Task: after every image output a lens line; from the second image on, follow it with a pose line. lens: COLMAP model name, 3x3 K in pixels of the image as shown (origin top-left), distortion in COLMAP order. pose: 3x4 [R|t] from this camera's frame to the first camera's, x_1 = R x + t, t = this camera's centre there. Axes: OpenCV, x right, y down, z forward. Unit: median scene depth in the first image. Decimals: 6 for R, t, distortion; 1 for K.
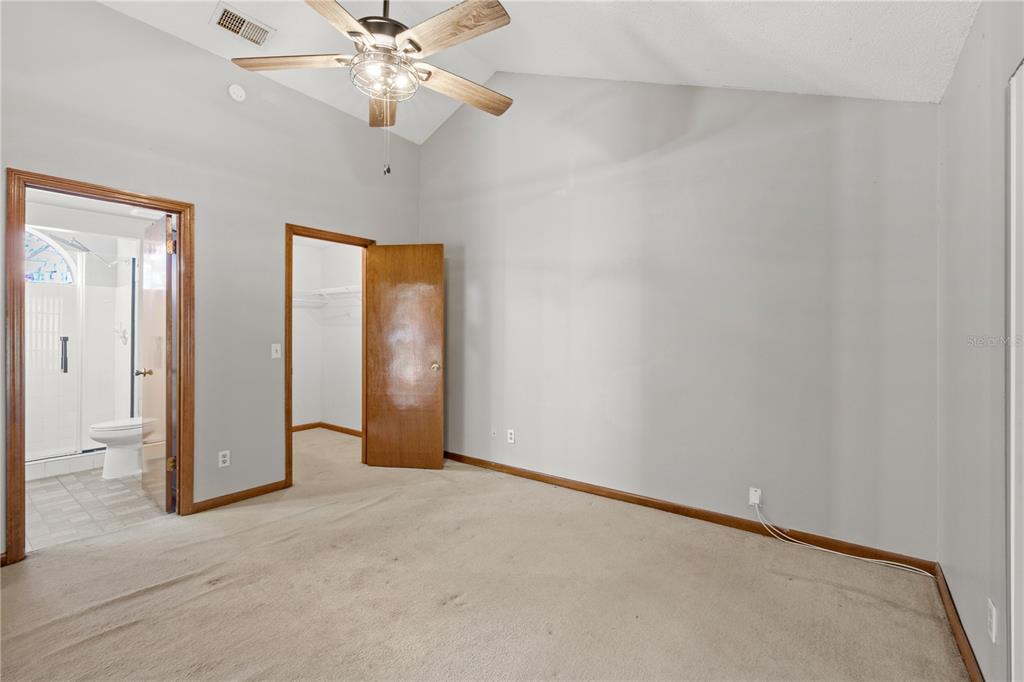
lens RADIAL K [[443.6, 0, 516.1], [0, 443.6, 331.0], [0, 0, 1]] dist [0.001932, 0.000765]
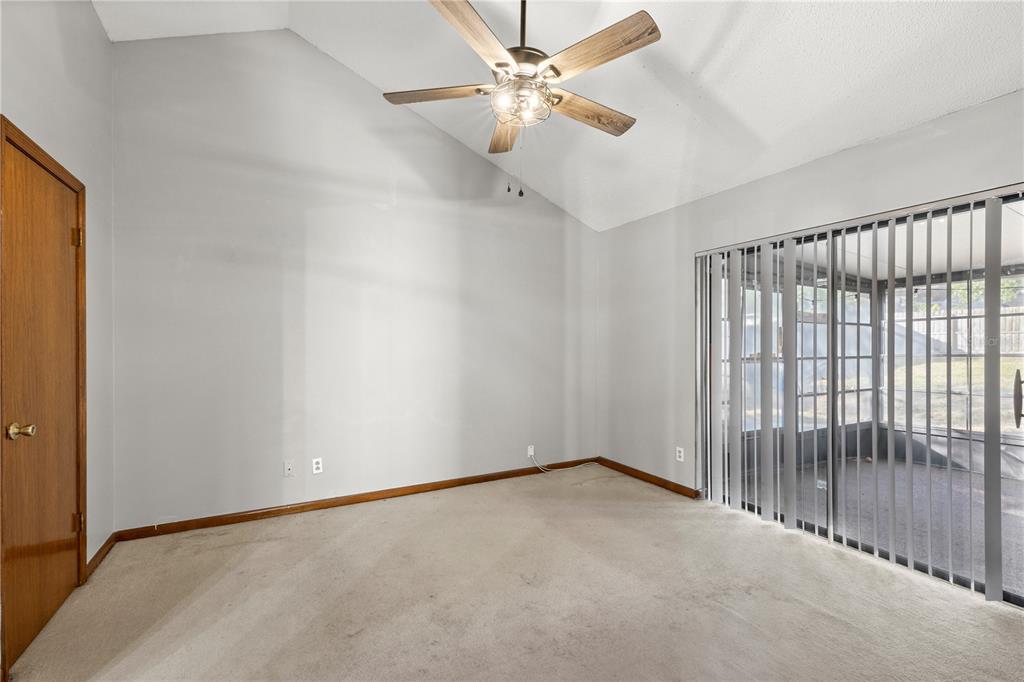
lens RADIAL K [[443.6, 0, 501.1], [0, 443.6, 348.8], [0, 0, 1]] dist [0.001932, 0.000765]
pose [[0.438666, -0.010332, 0.898591, -0.820375], [0.007732, 0.999940, 0.007722, 0.004362], [-0.898617, 0.003561, 0.438720, 0.383686]]
